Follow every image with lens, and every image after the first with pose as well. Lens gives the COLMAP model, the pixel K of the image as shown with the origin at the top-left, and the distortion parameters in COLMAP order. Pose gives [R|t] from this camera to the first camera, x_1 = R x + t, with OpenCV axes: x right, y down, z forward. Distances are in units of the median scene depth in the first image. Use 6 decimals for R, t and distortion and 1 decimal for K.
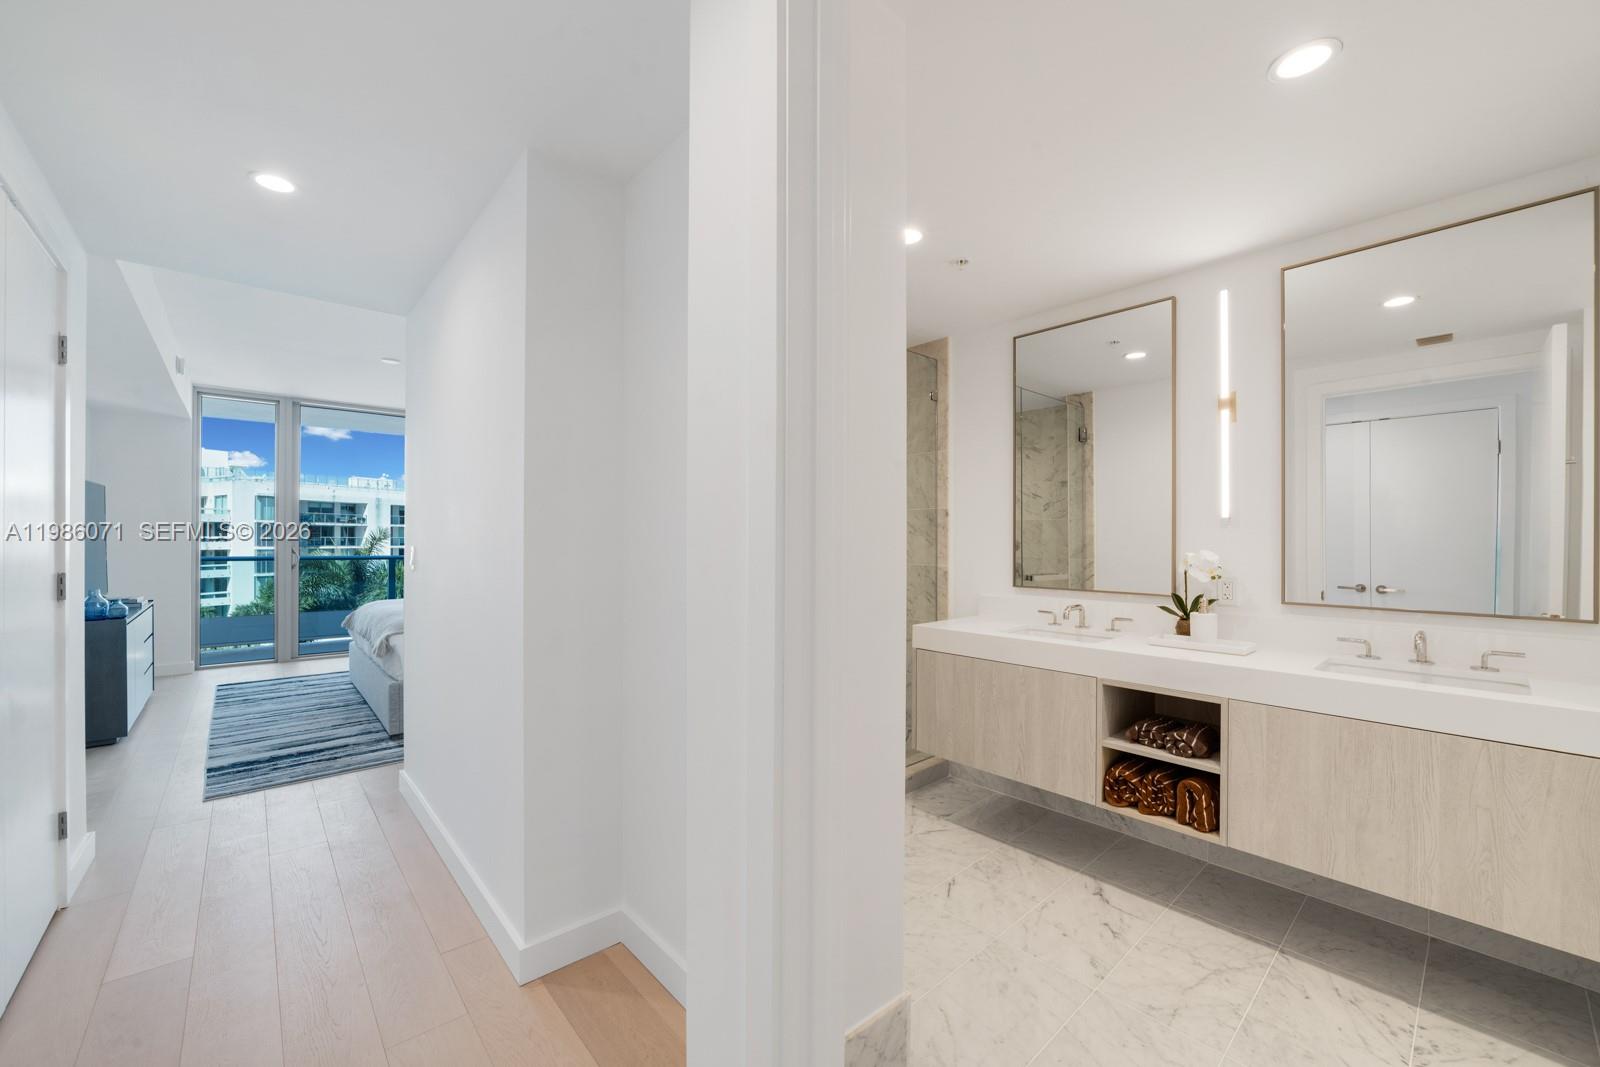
lens RADIAL K [[620.1, 0, 792.9], [0, 620.1, 536.6], [0, 0, 1]] dist [-0.001037, 0.007101]
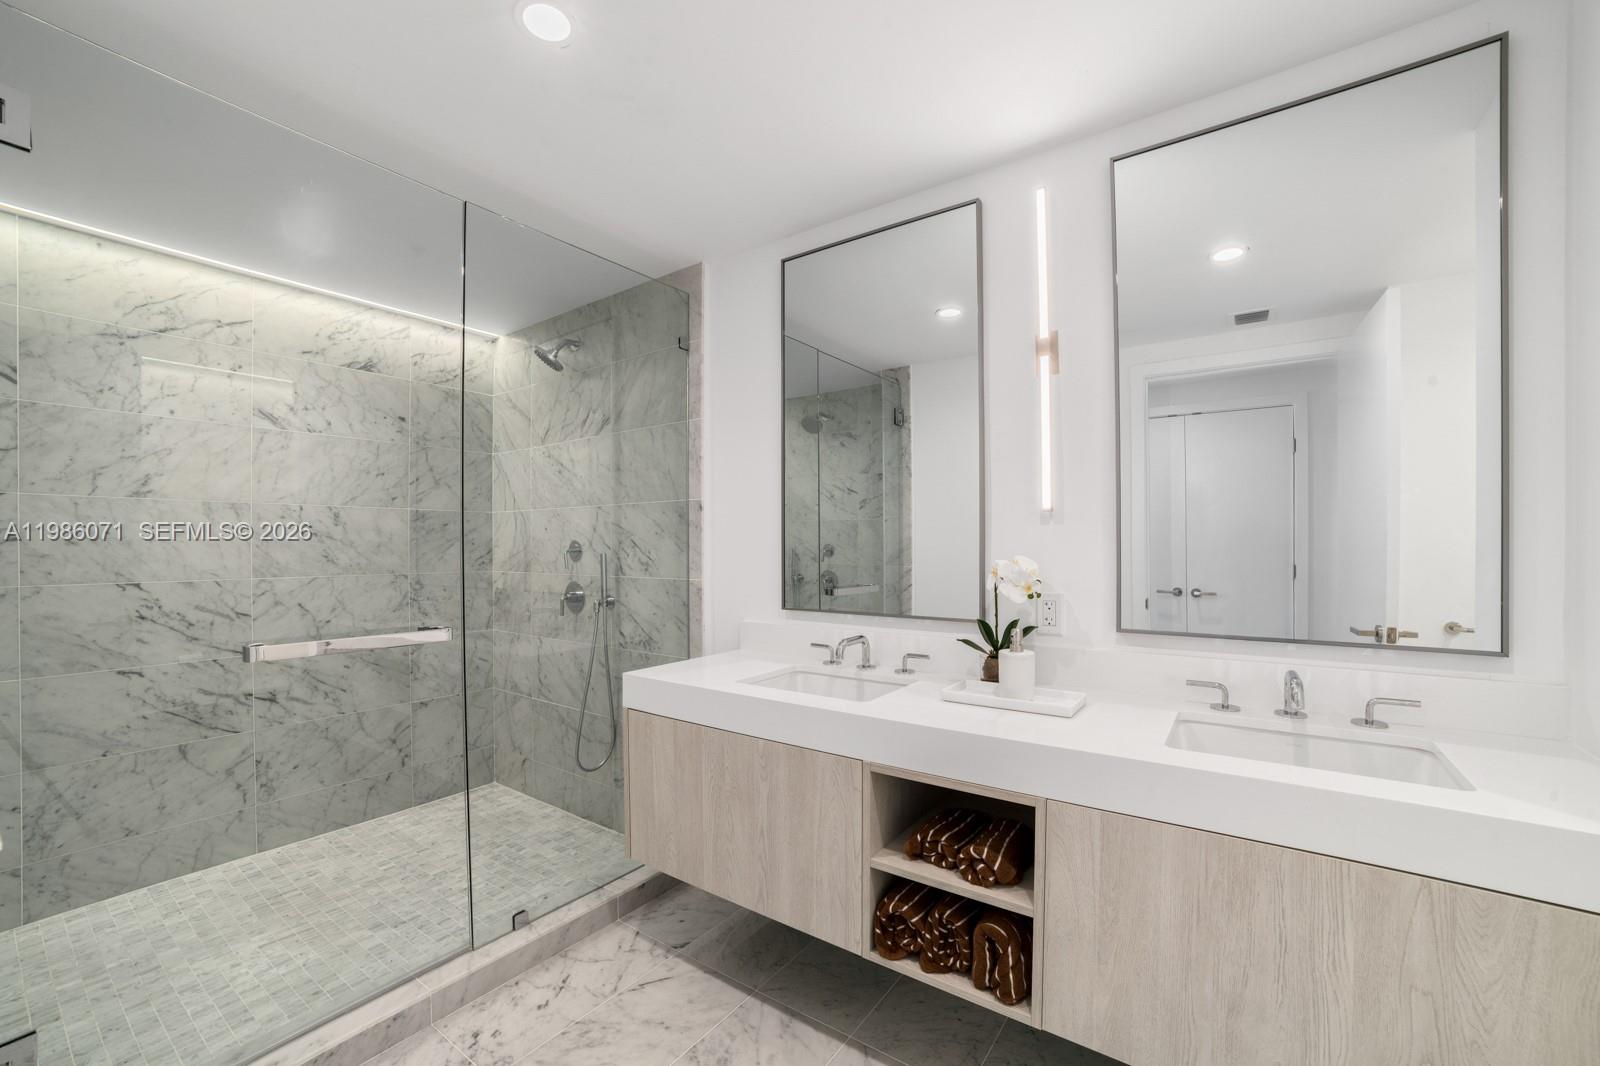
lens RADIAL K [[637.1, 0, 770.2], [0, 637.1, 545.2], [0, 0, 1]] dist [-0.042058, 0.017598]
pose [[0.983090, -0.006679, 0.182999, 0.260250], [0.005654, 0.999965, 0.006121, 0.003882], [-0.183033, -0.004983, 0.983094, 0.356634]]
